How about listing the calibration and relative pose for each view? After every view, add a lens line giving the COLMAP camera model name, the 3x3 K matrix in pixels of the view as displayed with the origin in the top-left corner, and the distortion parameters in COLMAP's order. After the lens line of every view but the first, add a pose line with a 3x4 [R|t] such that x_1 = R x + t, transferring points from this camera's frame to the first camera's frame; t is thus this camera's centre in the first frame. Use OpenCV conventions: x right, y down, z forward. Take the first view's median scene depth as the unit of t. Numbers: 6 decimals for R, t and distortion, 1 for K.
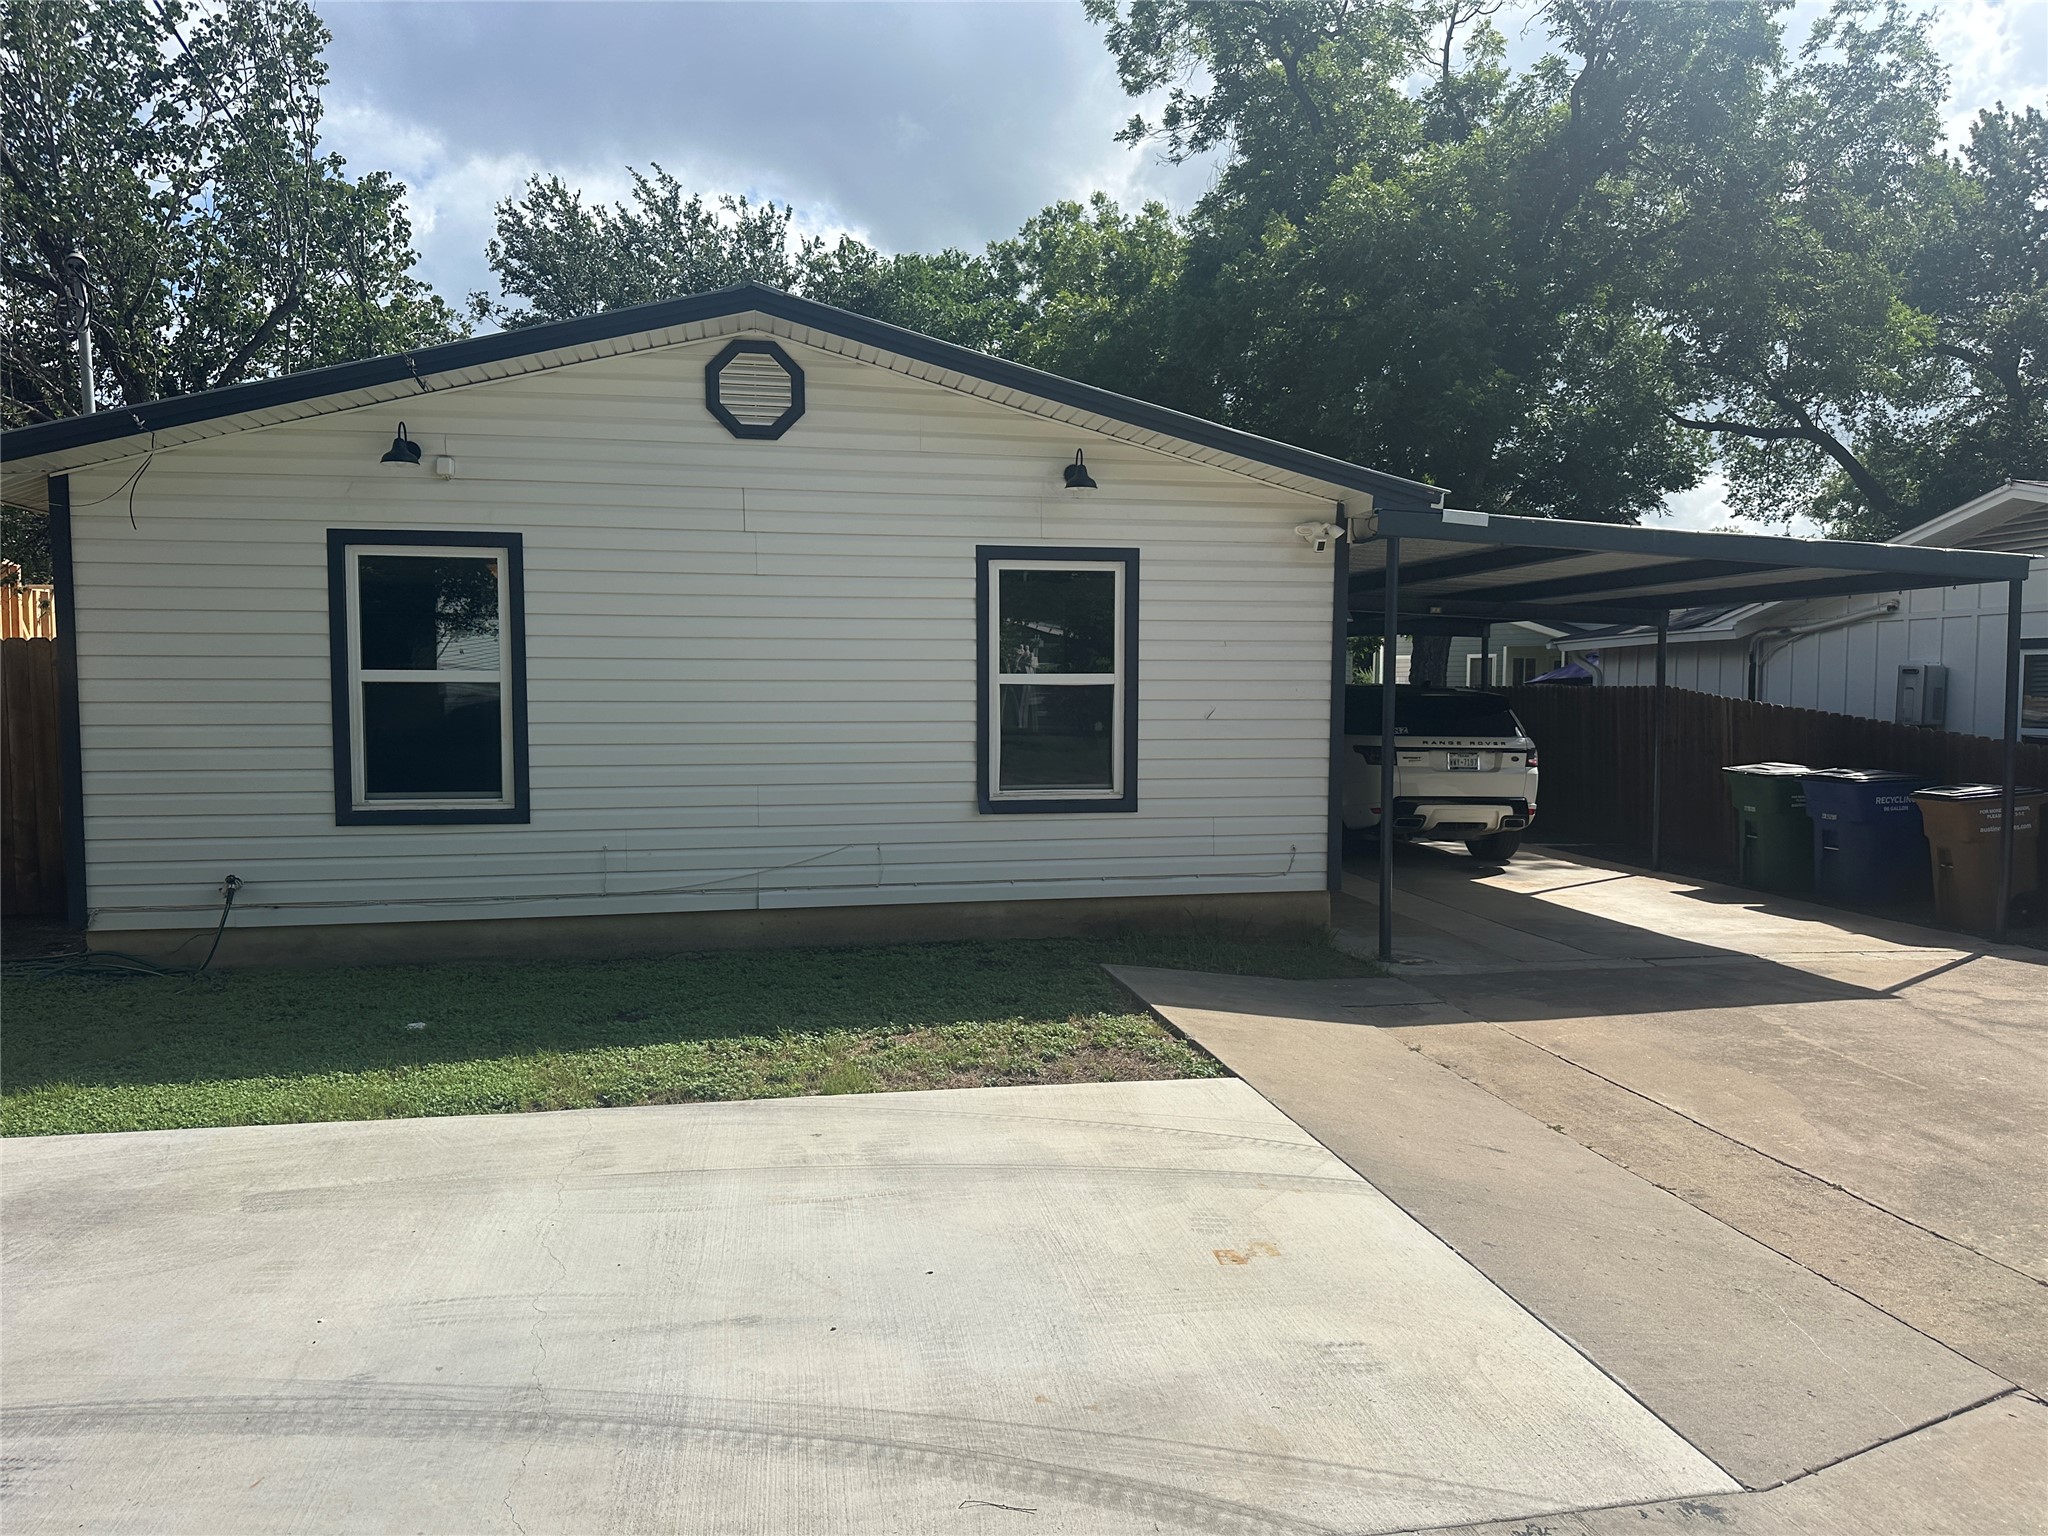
lens RADIAL K [[1393.8, 0, 1108.4], [0, 1393.8, 773.0], [0, 0, 1]] dist [0.096230, -0.122084]
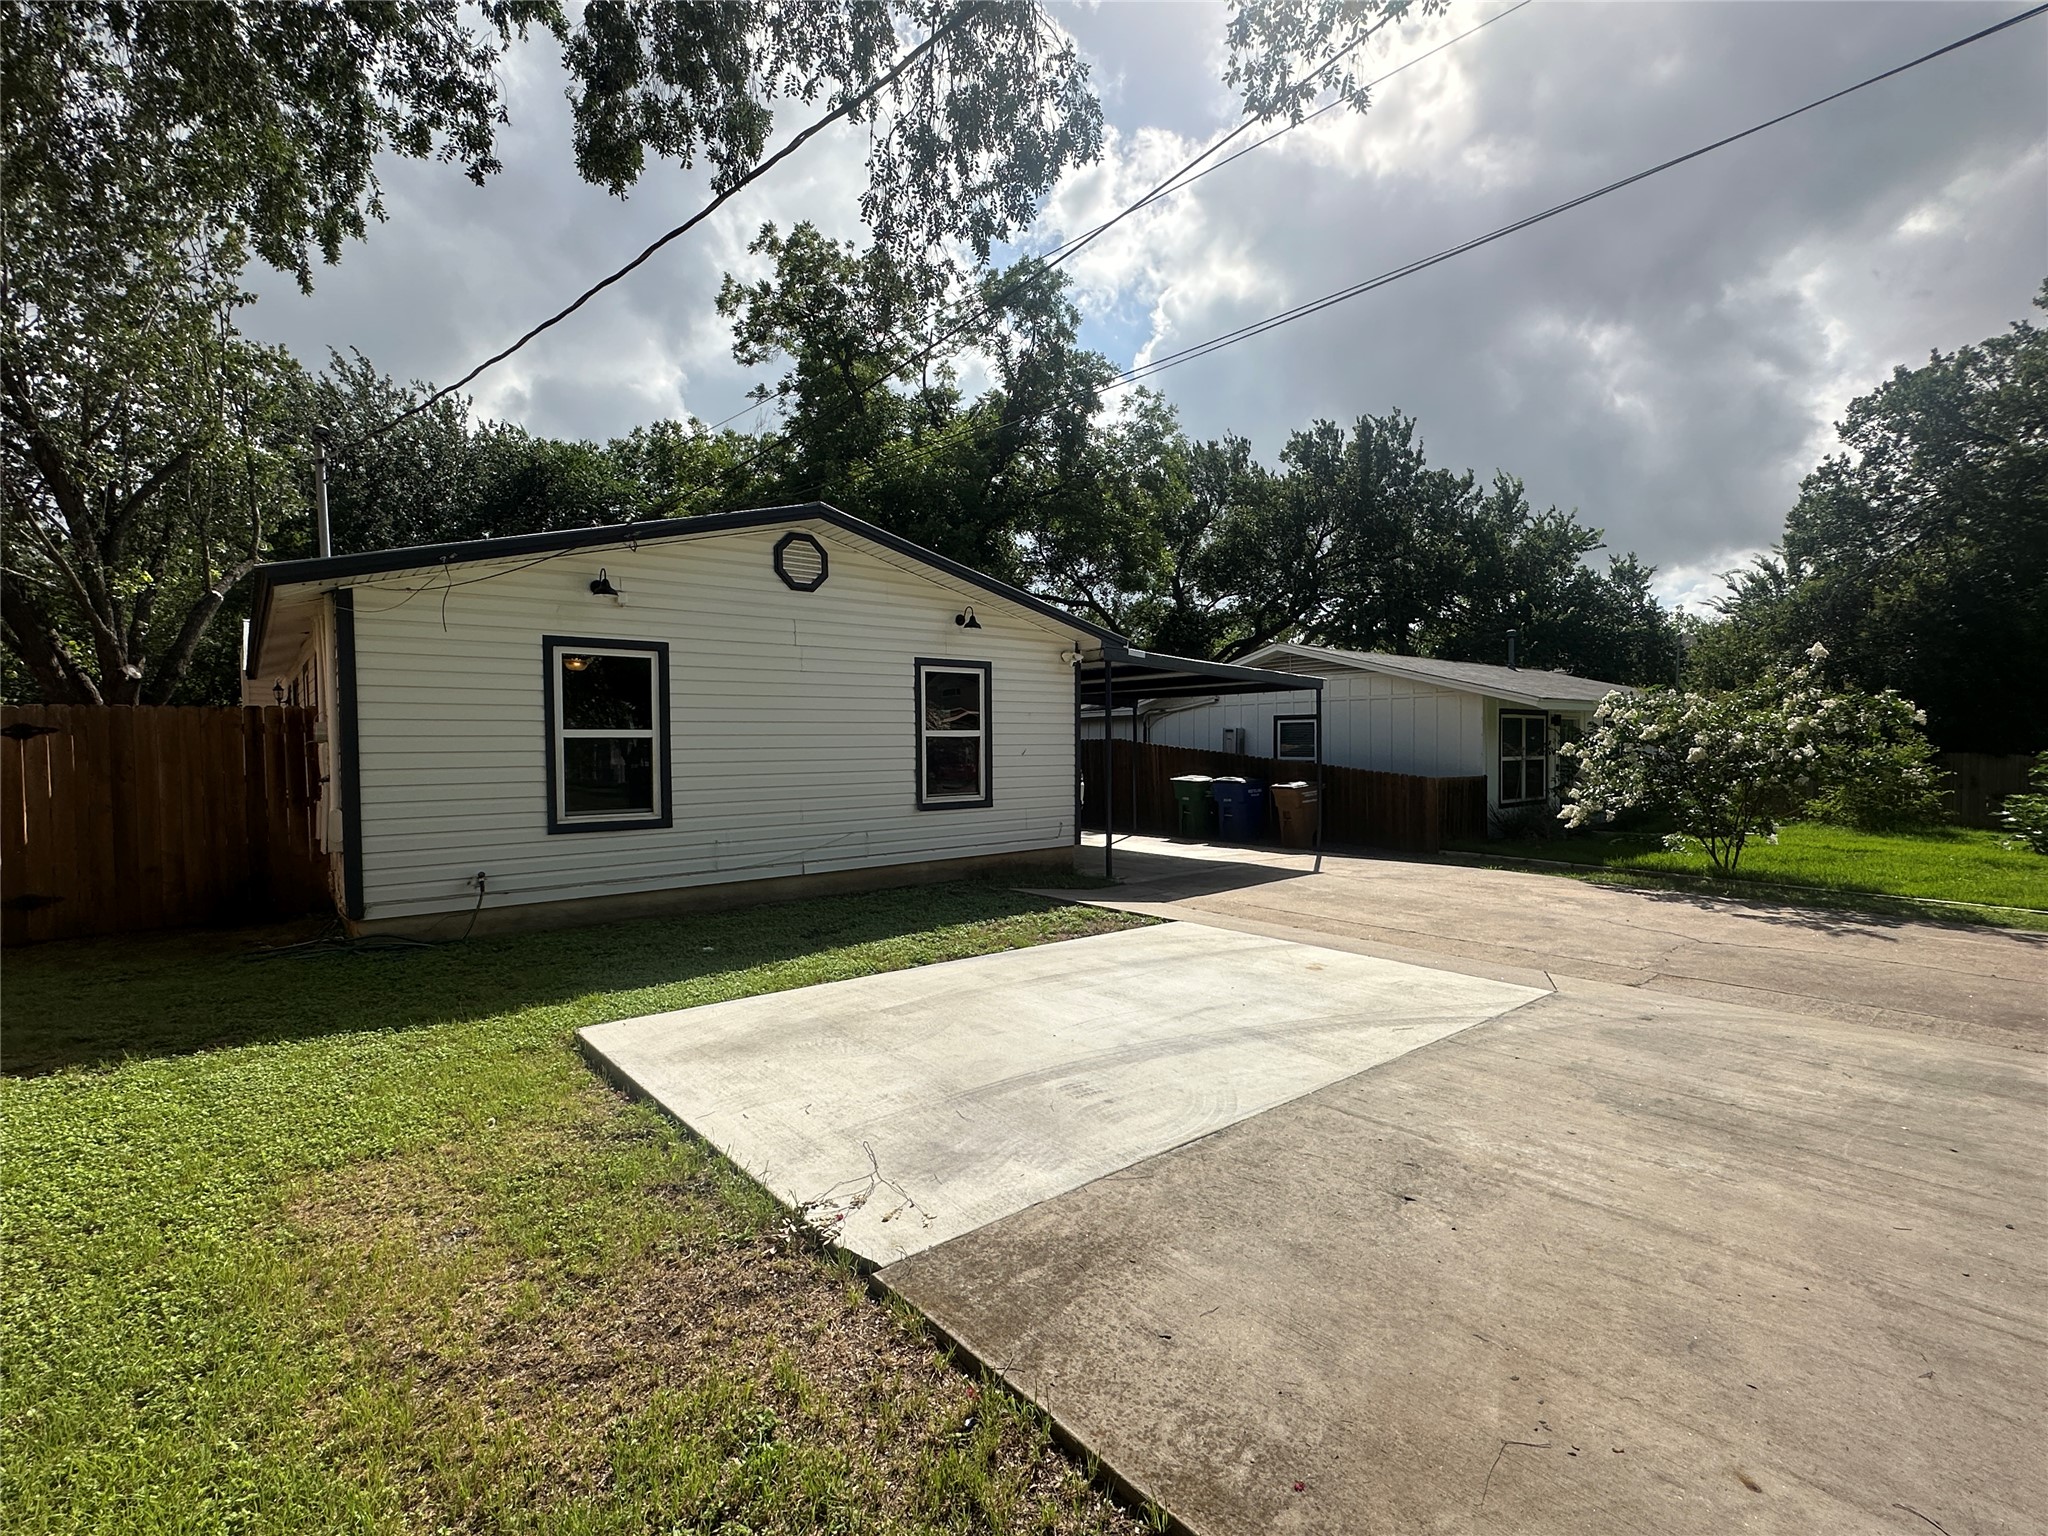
lens RADIAL K [[934.9, 0, 1025.1], [0, 934.9, 765.4], [0, 0, 1]] dist [-0.006160, 0.002023]
pose [[0.881265, -0.019907, 0.472204, -0.542592], [0.038302, 0.998834, -0.029374, 0.012207], [-0.471069, 0.043972, 0.881000, -0.092615]]
